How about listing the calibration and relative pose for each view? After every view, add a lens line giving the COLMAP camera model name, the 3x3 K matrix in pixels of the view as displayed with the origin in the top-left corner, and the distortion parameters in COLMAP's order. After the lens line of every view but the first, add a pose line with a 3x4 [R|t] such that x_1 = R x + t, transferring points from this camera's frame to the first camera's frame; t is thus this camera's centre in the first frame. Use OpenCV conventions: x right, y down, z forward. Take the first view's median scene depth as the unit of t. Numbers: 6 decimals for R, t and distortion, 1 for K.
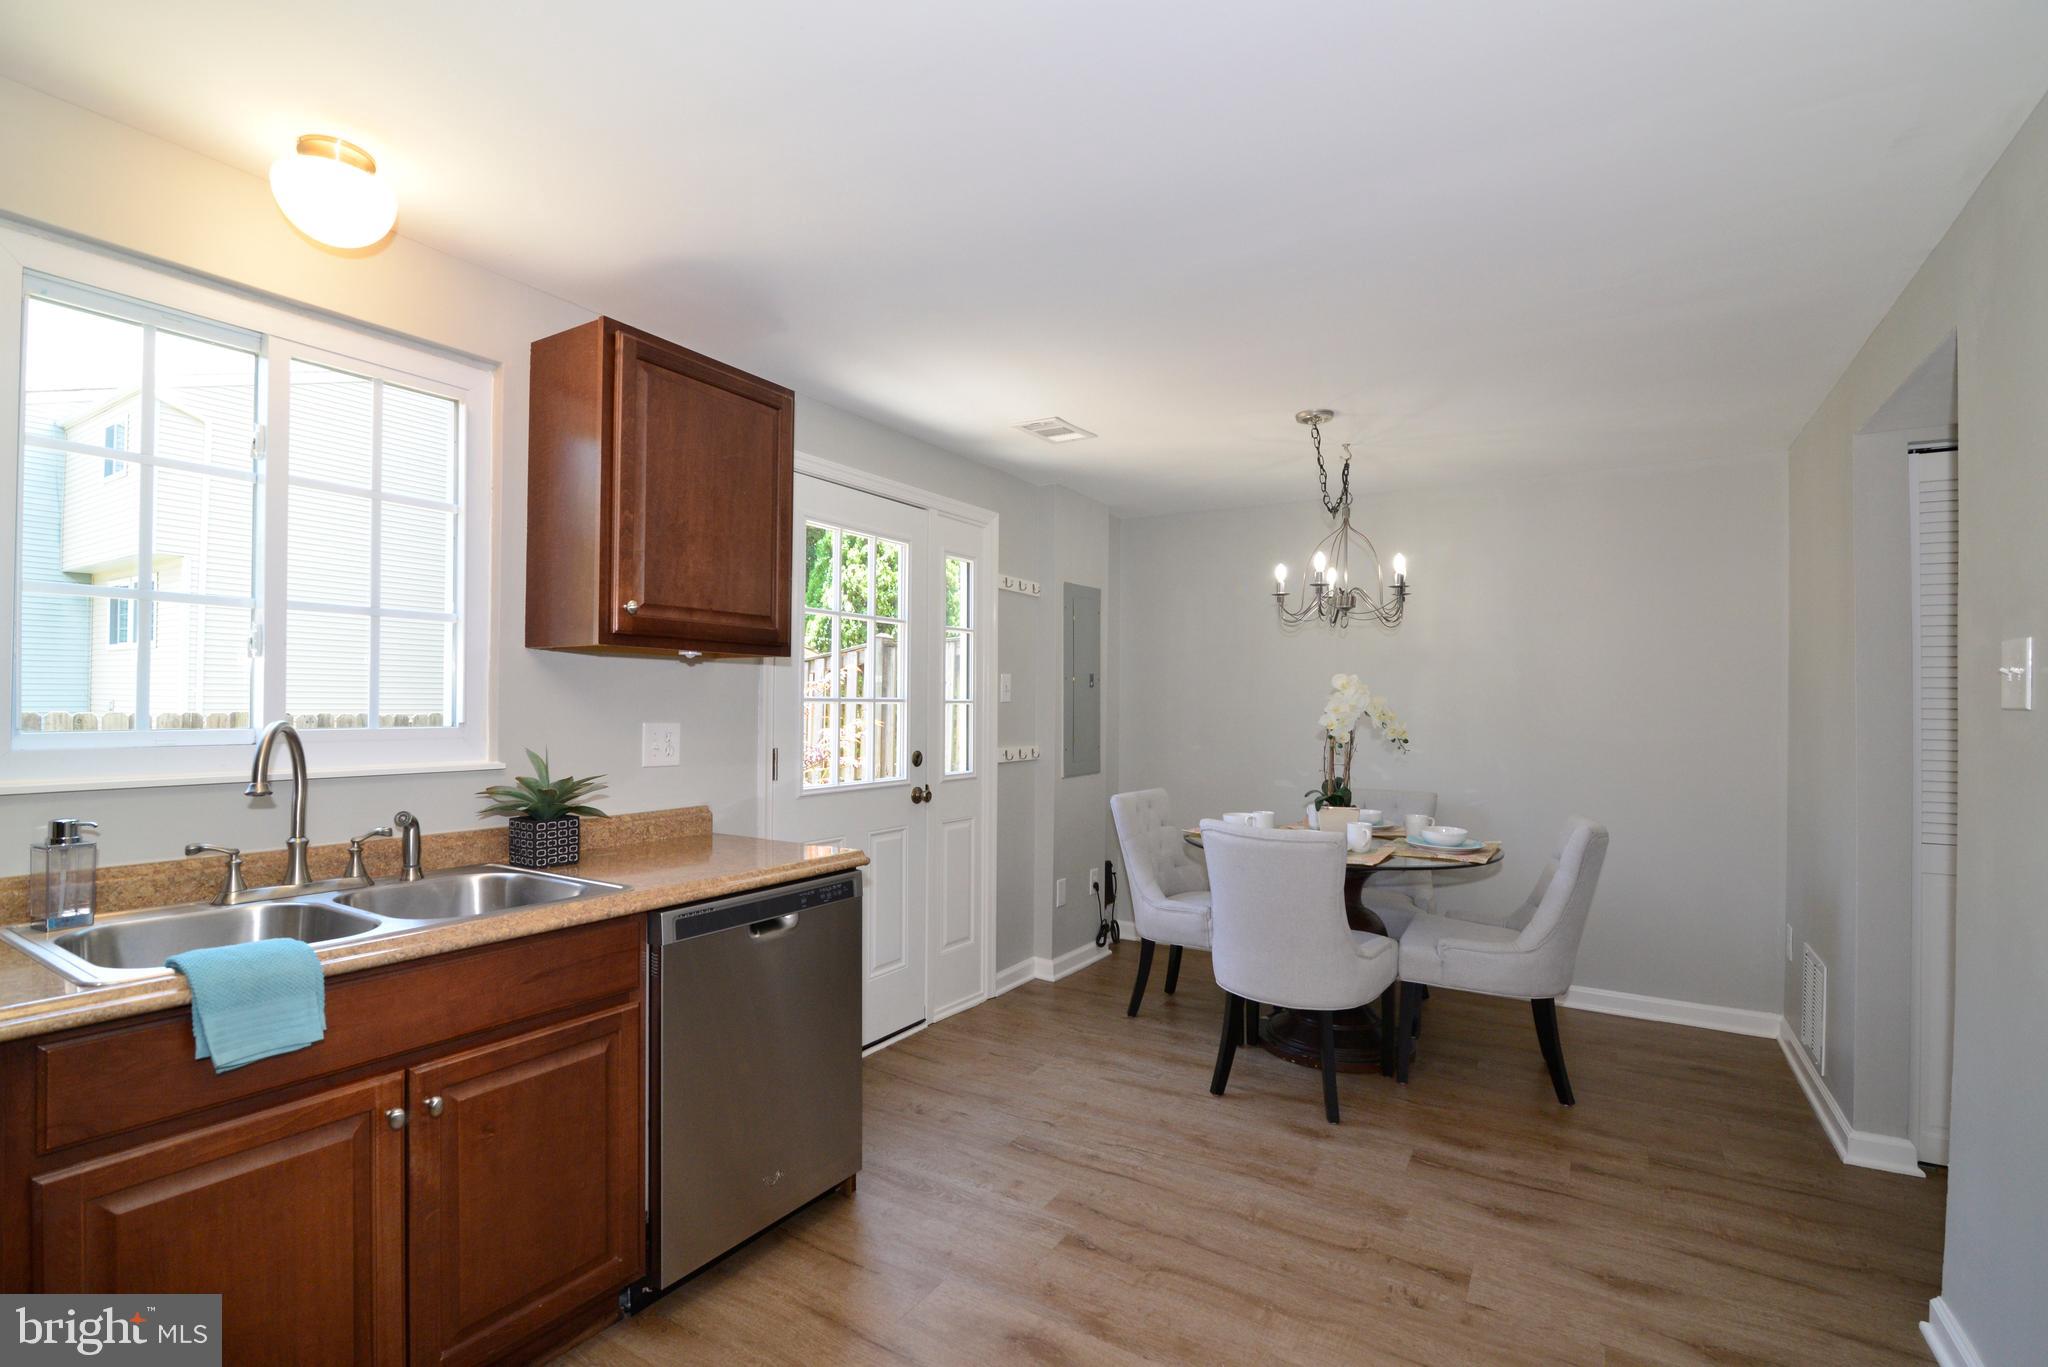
lens RADIAL K [[931.4, 0, 1015.2], [0, 931.4, 692.2], [0, 0, 1]] dist [-0.022009, 0.001212]
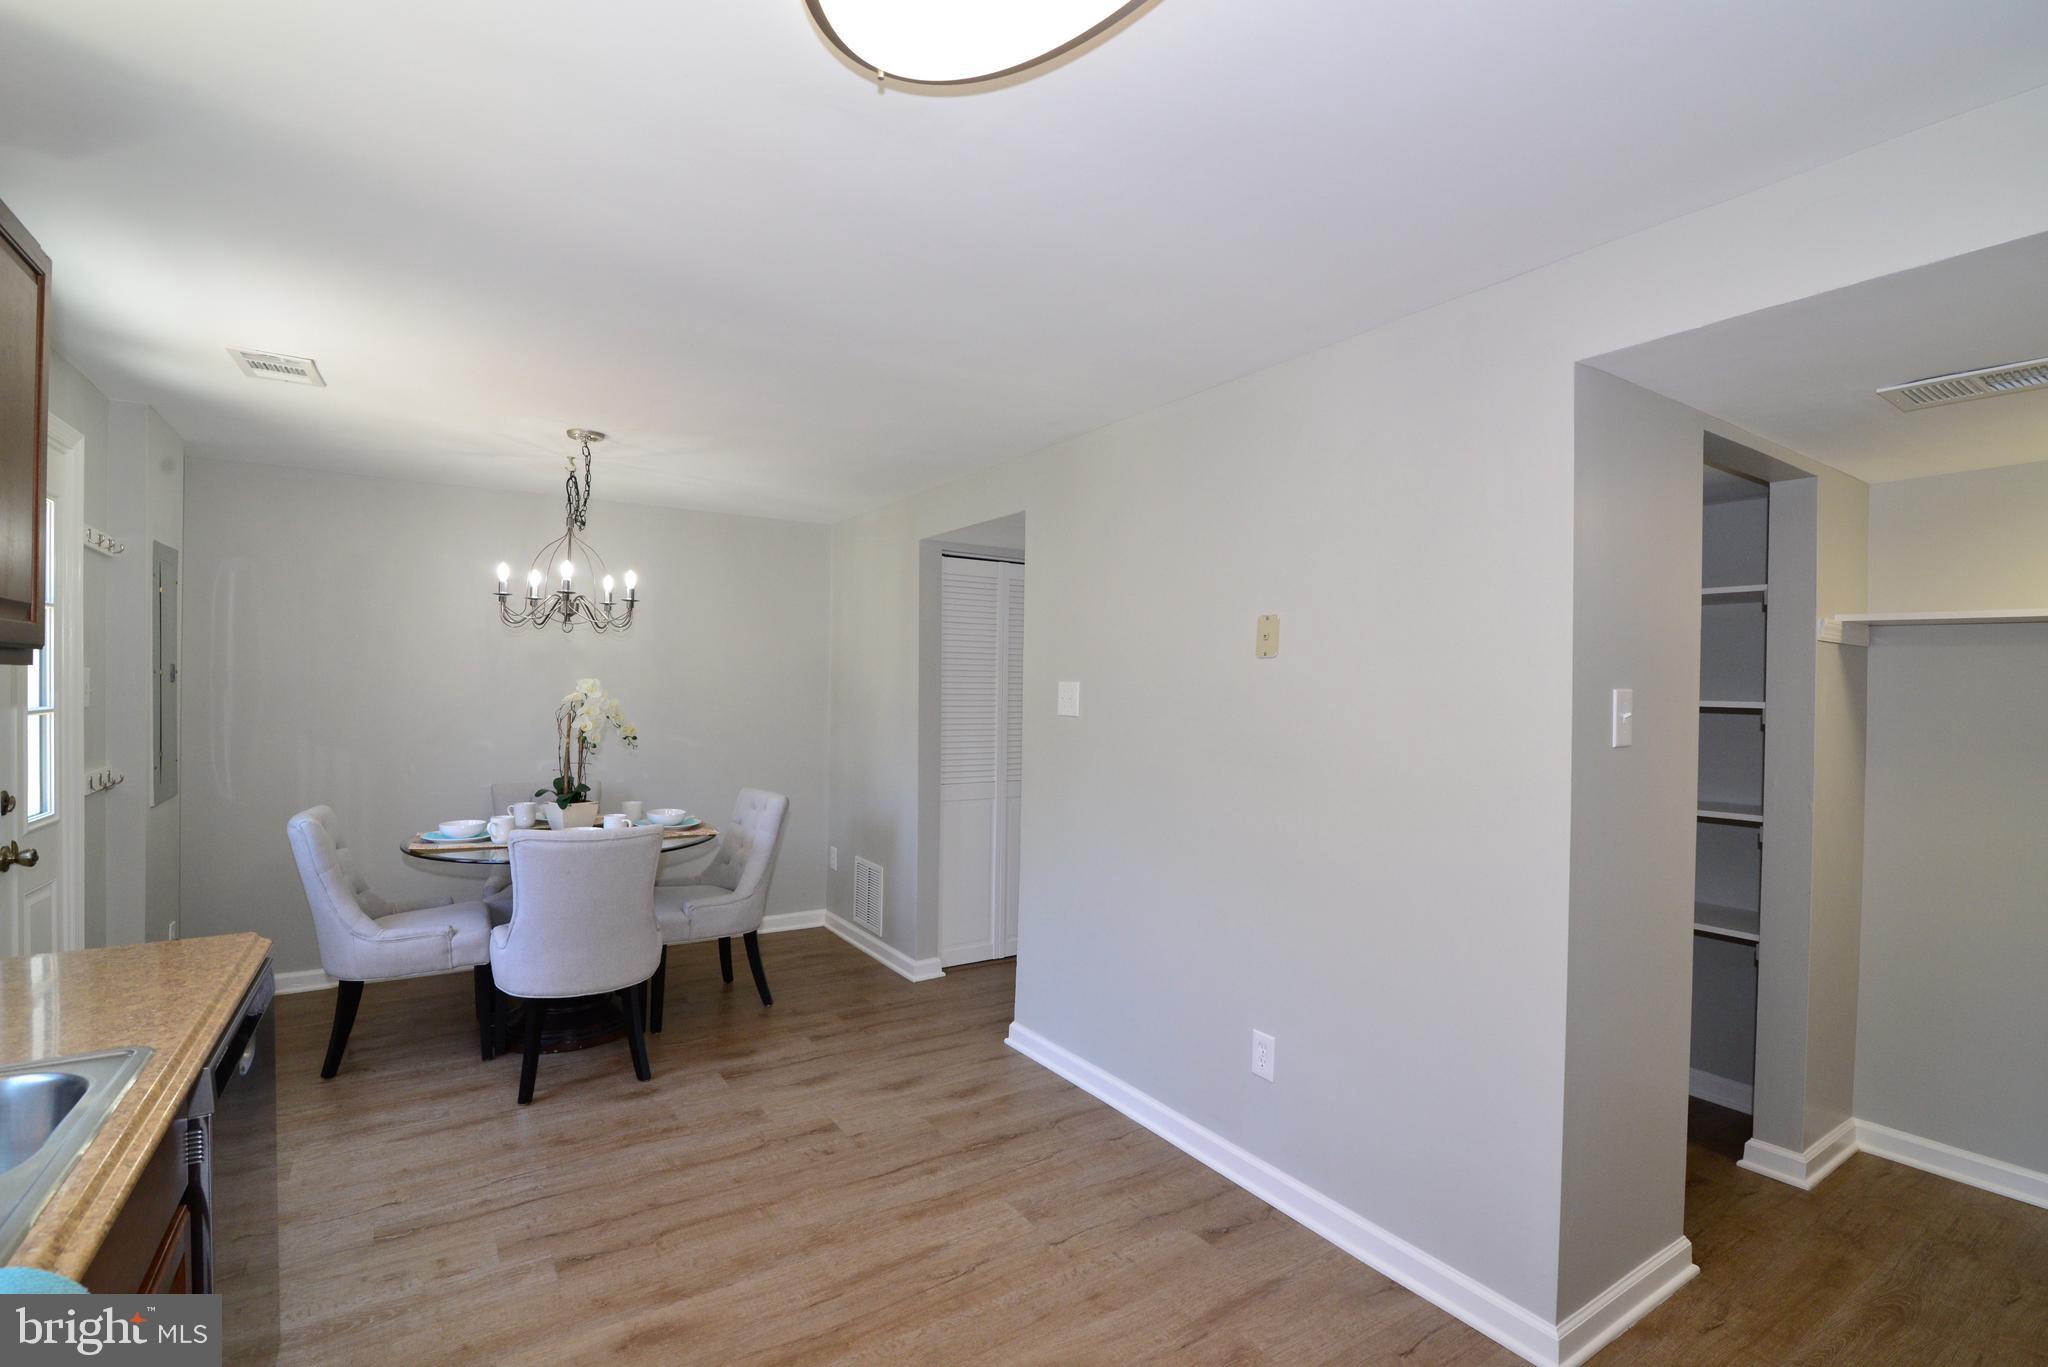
lens RADIAL K [[931.4, 0, 1015.2], [0, 931.4, 692.2], [0, 0, 1]] dist [-0.022009, 0.001212]
pose [[0.425900, -0.009593, 0.904719, -0.414629], [-0.019770, 0.999606, 0.019906, -0.035244], [-0.904554, -0.026364, 0.425542, 0.103265]]
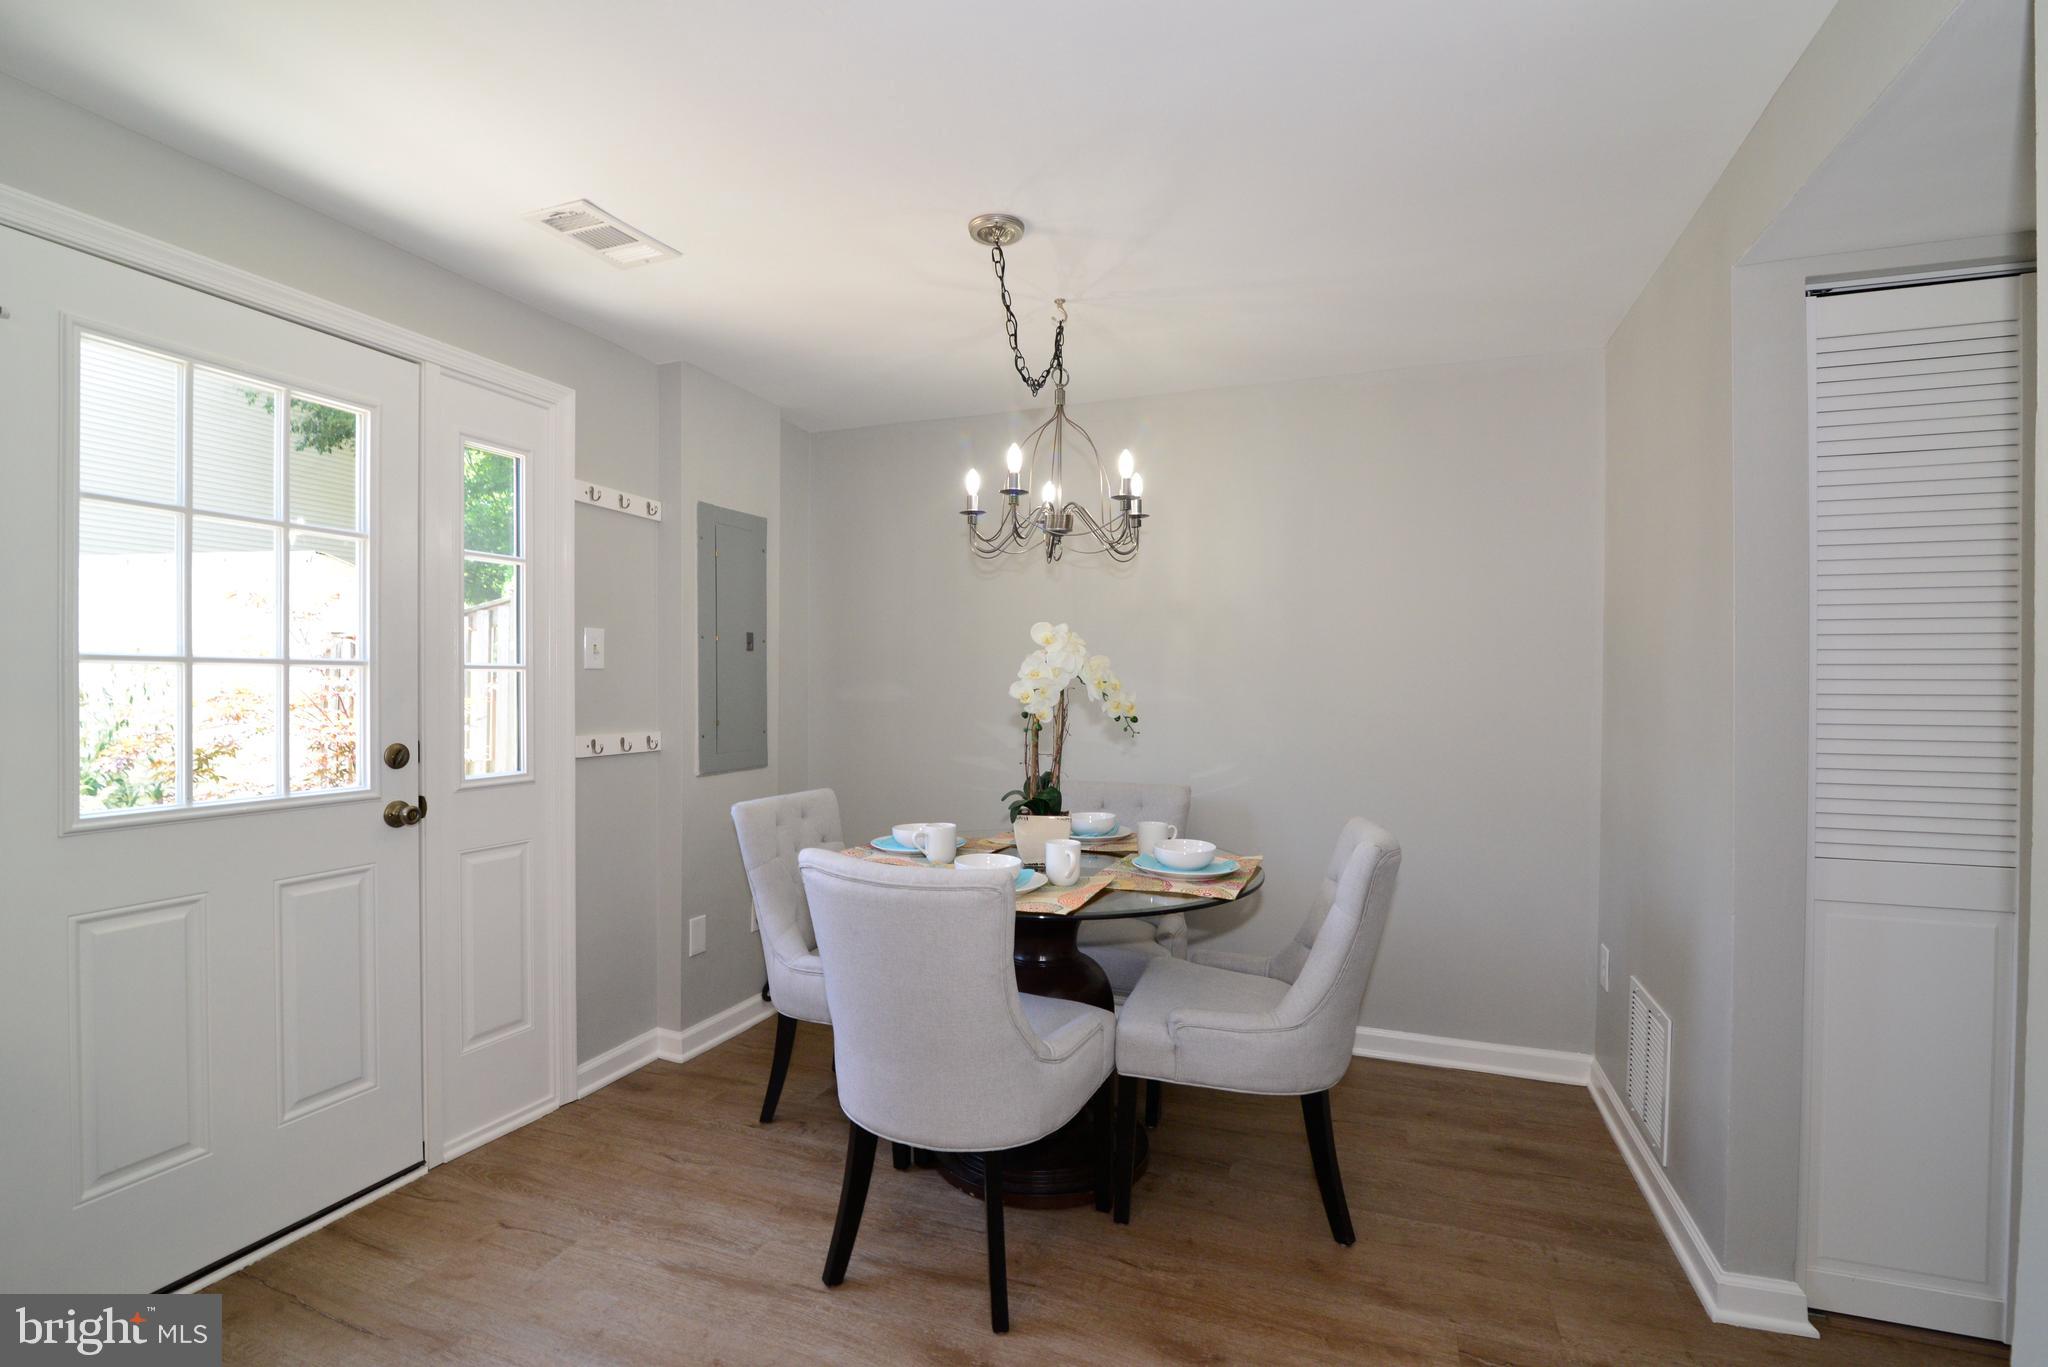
lens RADIAL K [[931.4, 0, 1015.2], [0, 931.4, 692.2], [0, 0, 1]] dist [-0.022009, 0.001212]
pose [[0.981166, -0.005828, 0.193078, 0.202699], [0.002072, 0.999805, 0.019648, 0.018618], [-0.193155, -0.018878, 0.980987, 0.338407]]
